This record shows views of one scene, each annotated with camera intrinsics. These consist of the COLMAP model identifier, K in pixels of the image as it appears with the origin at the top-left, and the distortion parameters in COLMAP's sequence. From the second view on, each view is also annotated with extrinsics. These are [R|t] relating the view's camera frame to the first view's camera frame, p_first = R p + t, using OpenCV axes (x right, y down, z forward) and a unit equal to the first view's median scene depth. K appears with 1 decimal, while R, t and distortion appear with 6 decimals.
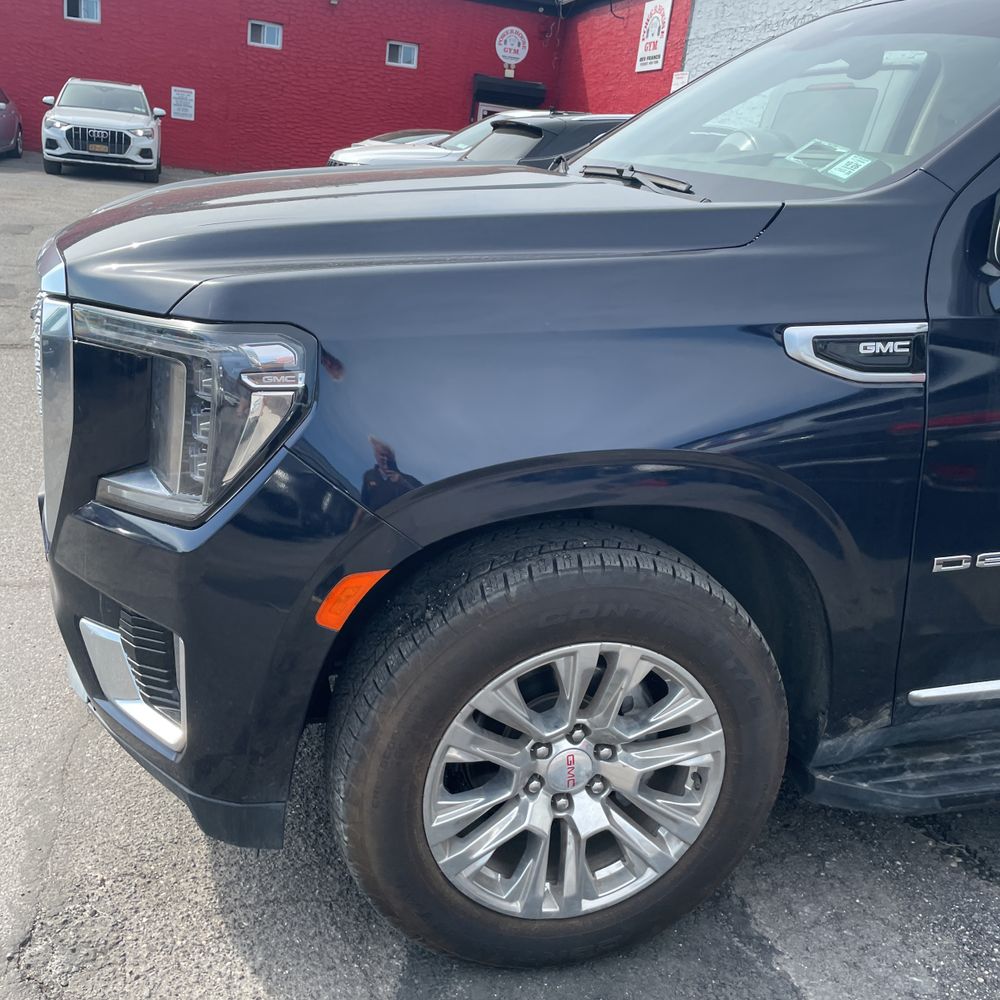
lens RADIAL K [[1016.9, 0, 488.1], [0, 1016.9, 496.5], [0, 0, 1]] dist [0.030495, 0.000000]
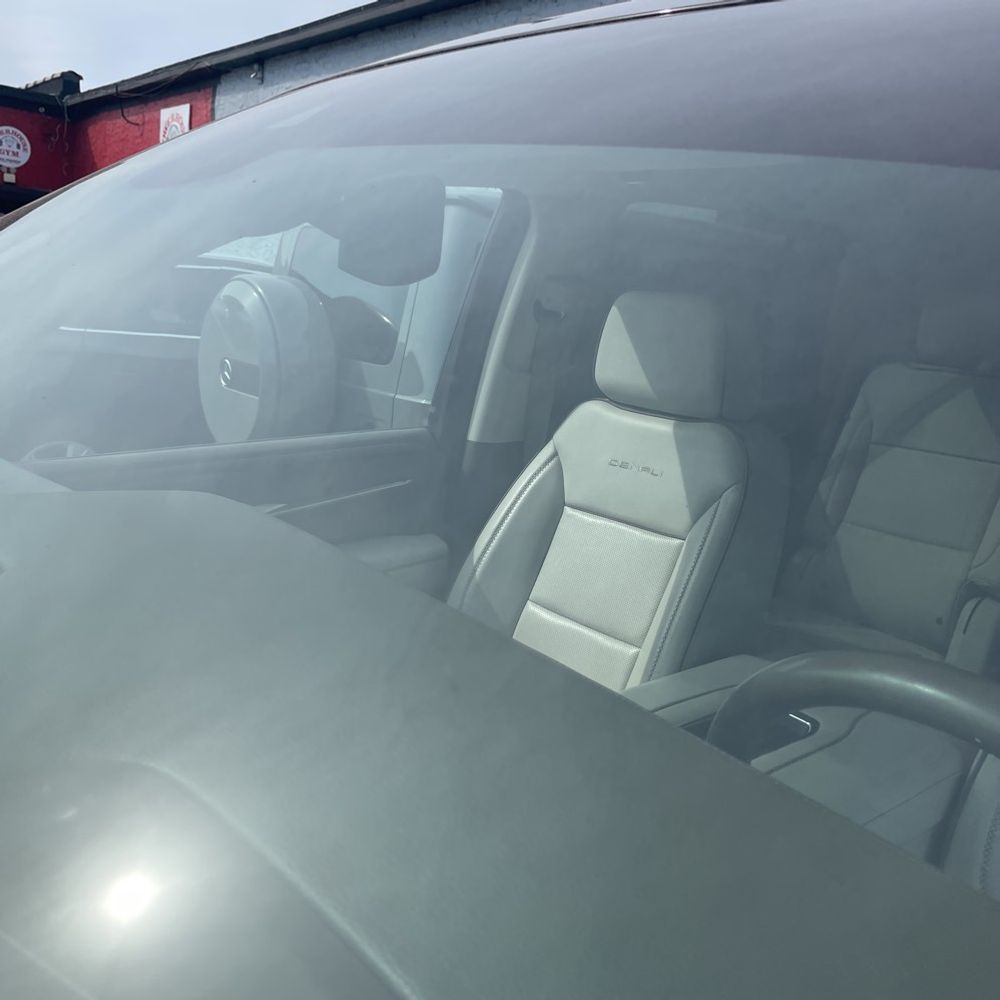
lens RADIAL K [[1016.9, 0, 506.7], [0, 1016.9, 508.3], [0, 0, 1]] dist [0.030495, 0.000000]
pose [[0.911104, -0.092853, 0.401583, 0.033869], [0.127498, 0.990000, -0.060359, -0.038643], [-0.391962, 0.106195, 0.913832, 0.087594]]
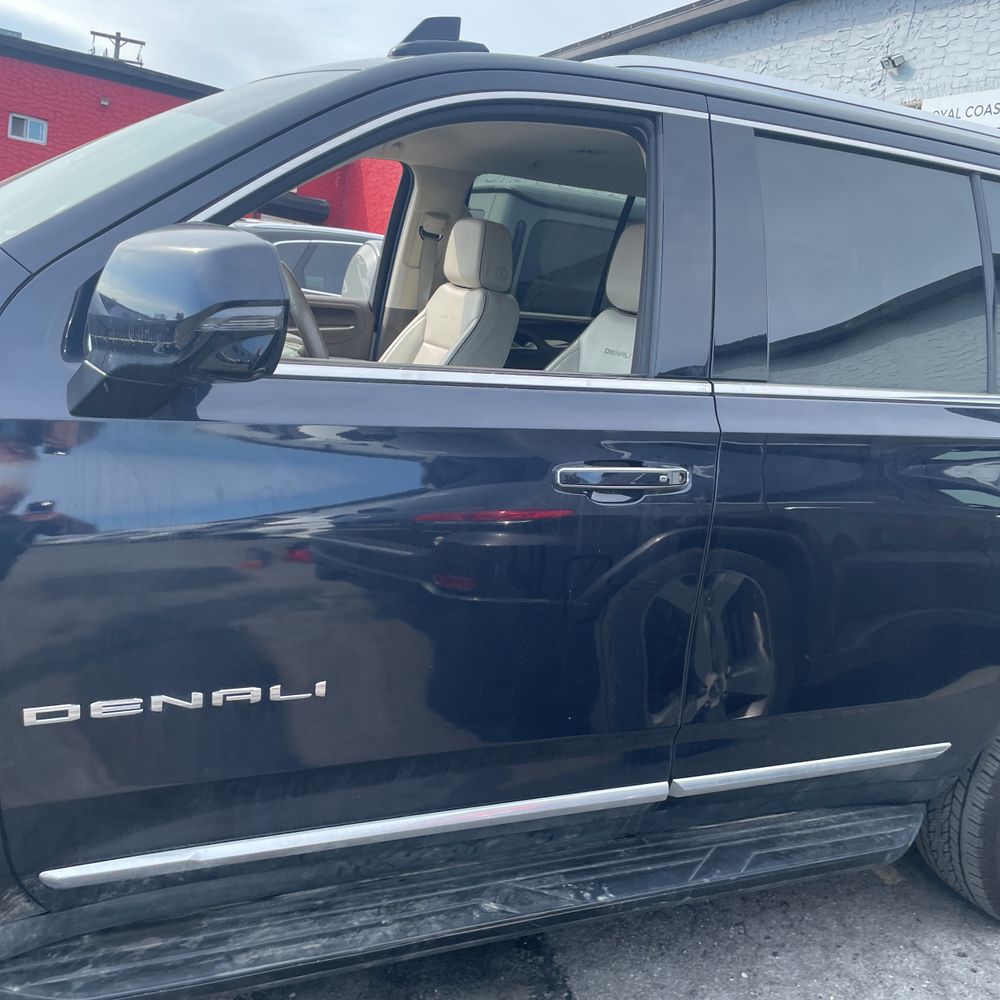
lens RADIAL K [[1016.9, 0, 497.6], [0, 1016.9, 526.6], [0, 0, 1]] dist [0.030495, 0.000000]
pose [[0.984632, 0.016834, 0.173829, 0.058061], [-0.002454, 0.996579, -0.082608, -0.001646], [-0.174625, 0.080912, 0.981305, 0.010203]]
